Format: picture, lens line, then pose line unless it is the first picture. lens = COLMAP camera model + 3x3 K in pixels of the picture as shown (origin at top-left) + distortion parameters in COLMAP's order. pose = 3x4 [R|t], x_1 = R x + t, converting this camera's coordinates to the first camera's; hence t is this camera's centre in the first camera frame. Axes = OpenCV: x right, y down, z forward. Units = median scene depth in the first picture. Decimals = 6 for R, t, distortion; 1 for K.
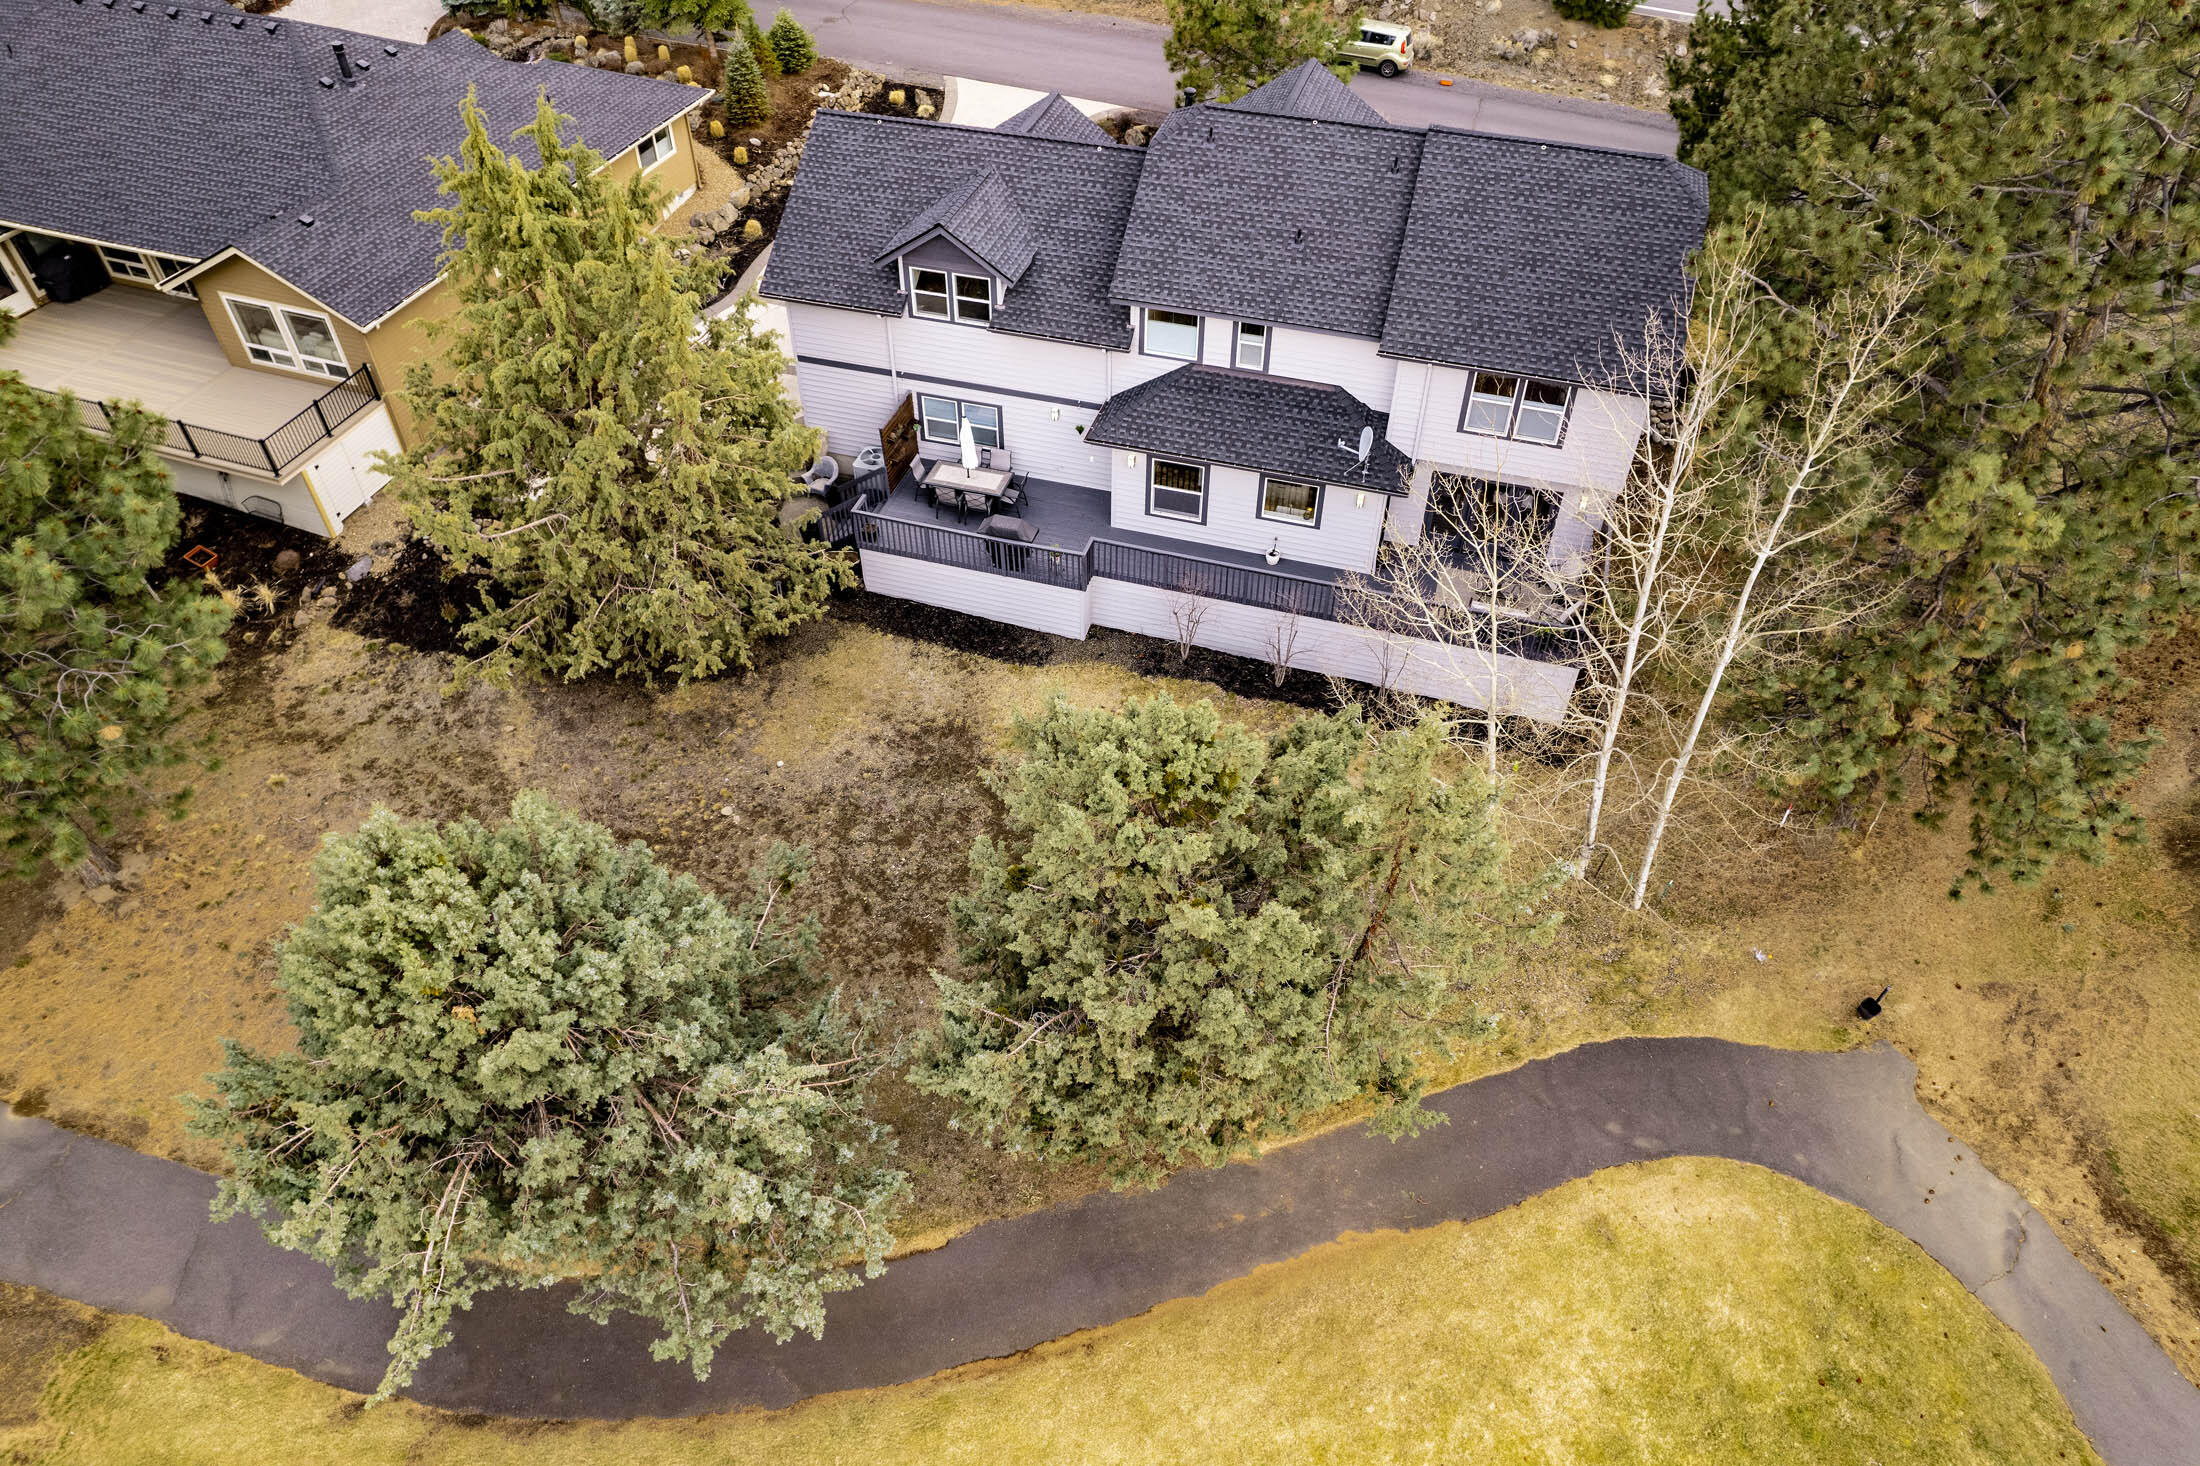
lens RADIAL K [[1397.4, 0, 1091.6], [0, 1397.4, 742.8], [0, 0, 1]] dist [-0.052022, 0.038258]
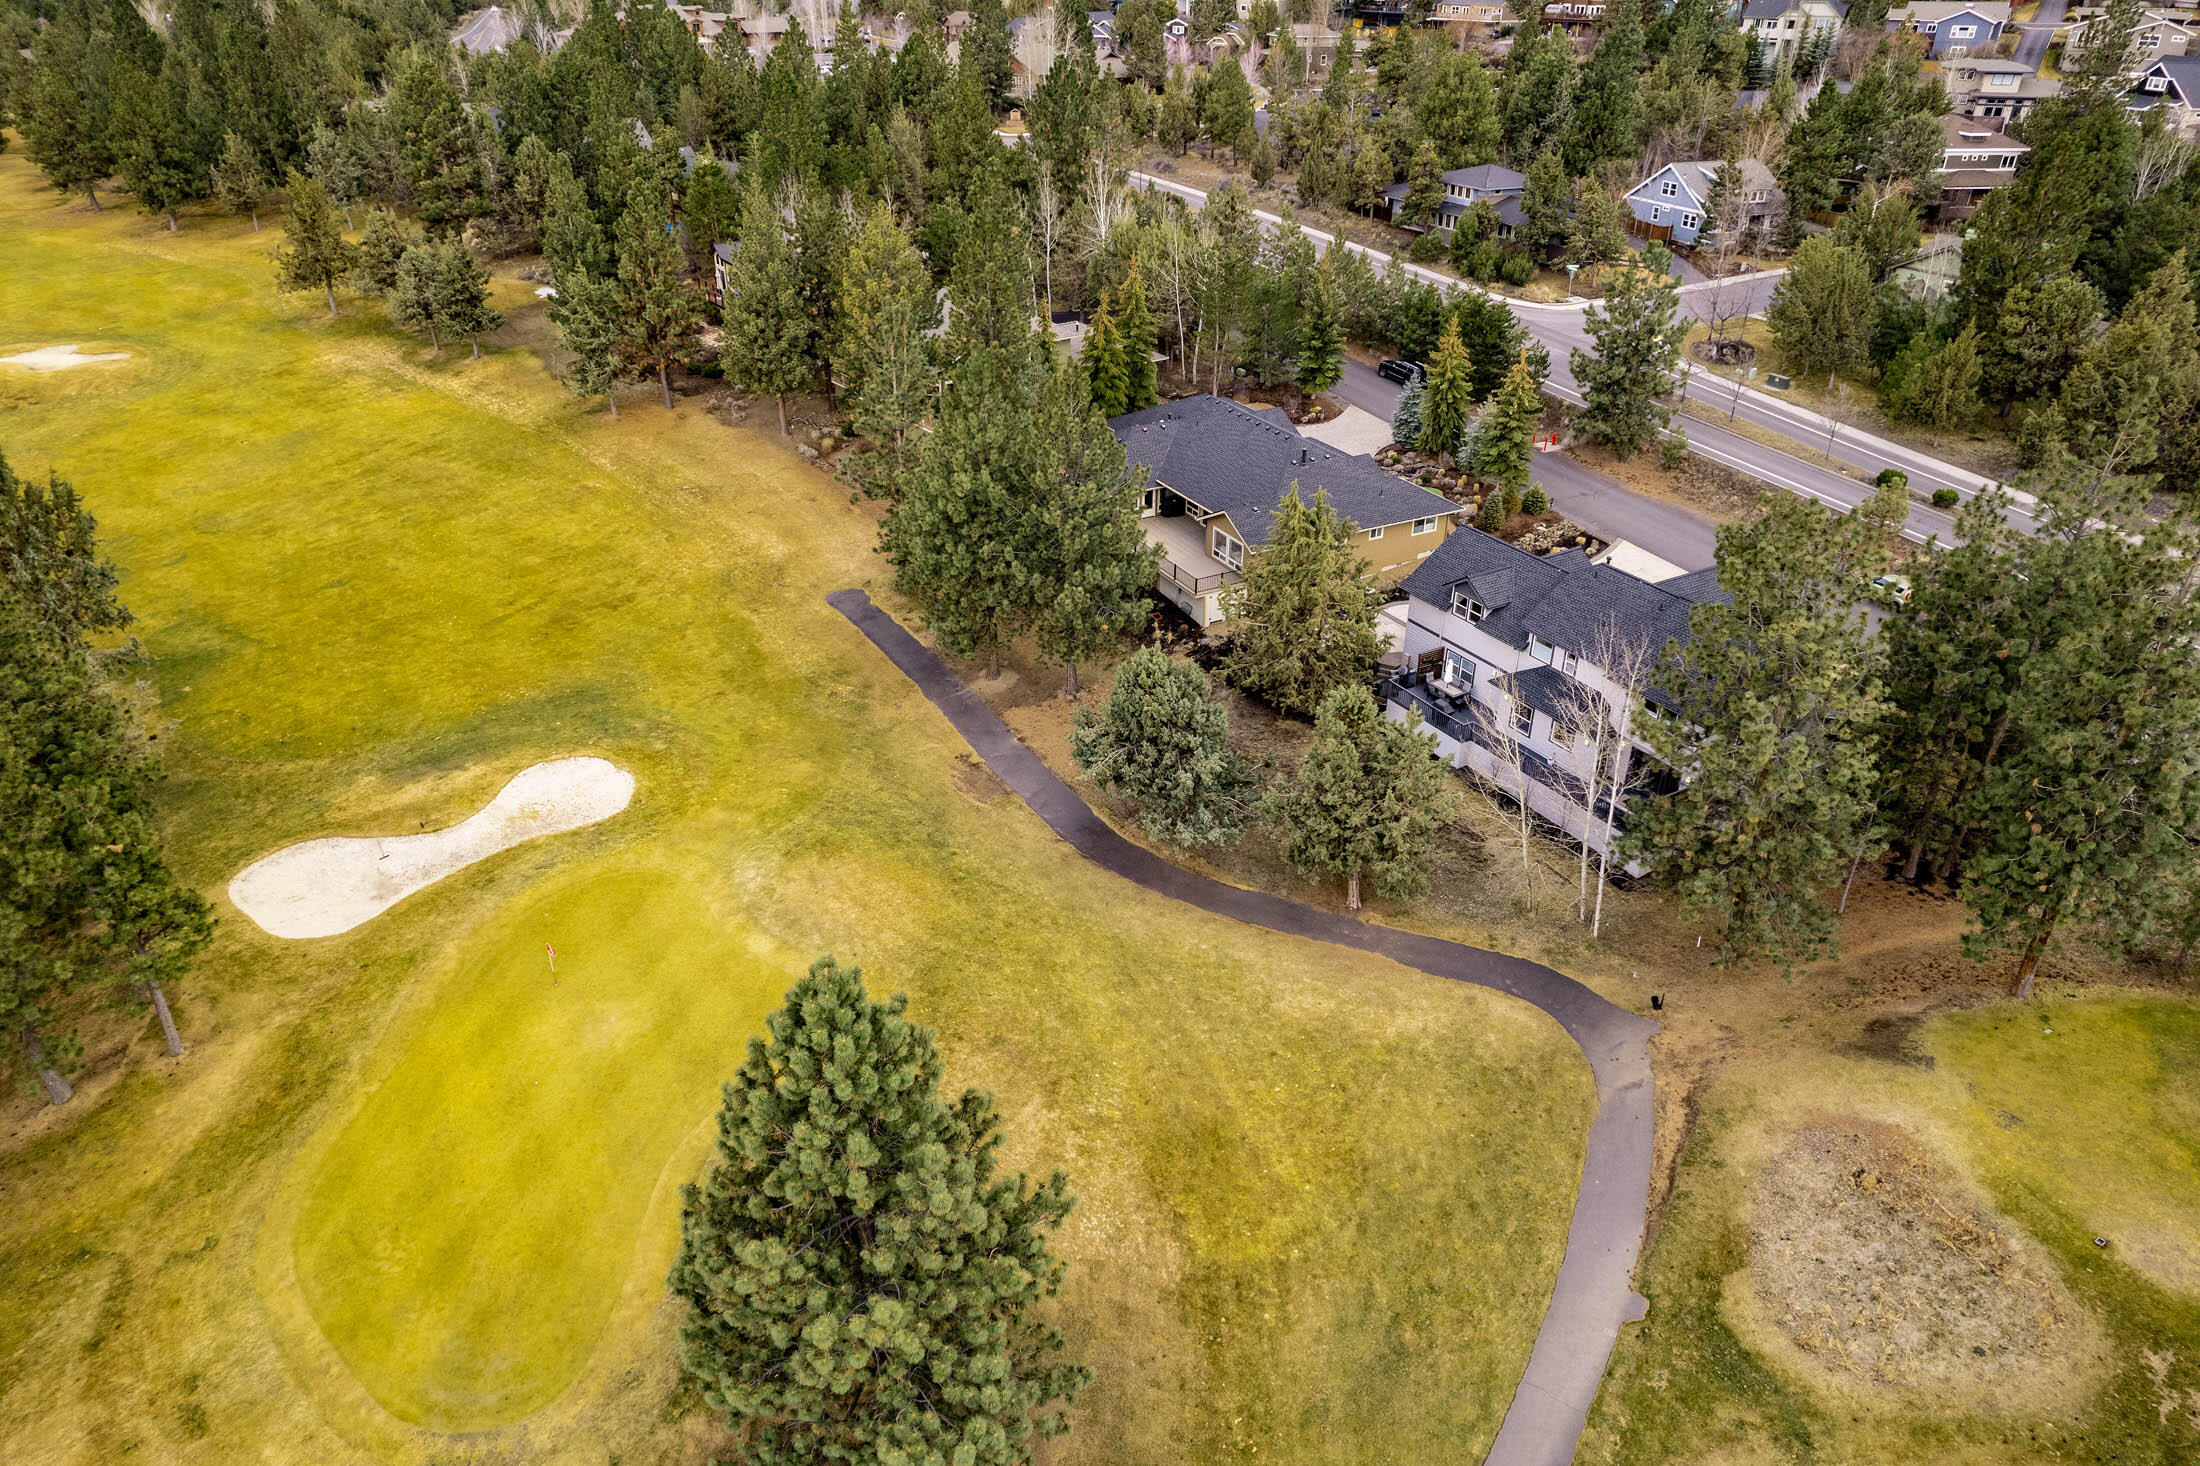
lens RADIAL K [[1397.4, 0, 1094.6], [0, 1397.4, 725.1], [0, 0, 1]] dist [-0.052022, 0.038258]
pose [[0.735926, 0.329509, -0.591471, 0.847938], [-0.479321, 0.870540, -0.111408, 0.382320], [0.478189, 0.365493, 0.798593, -1.018324]]
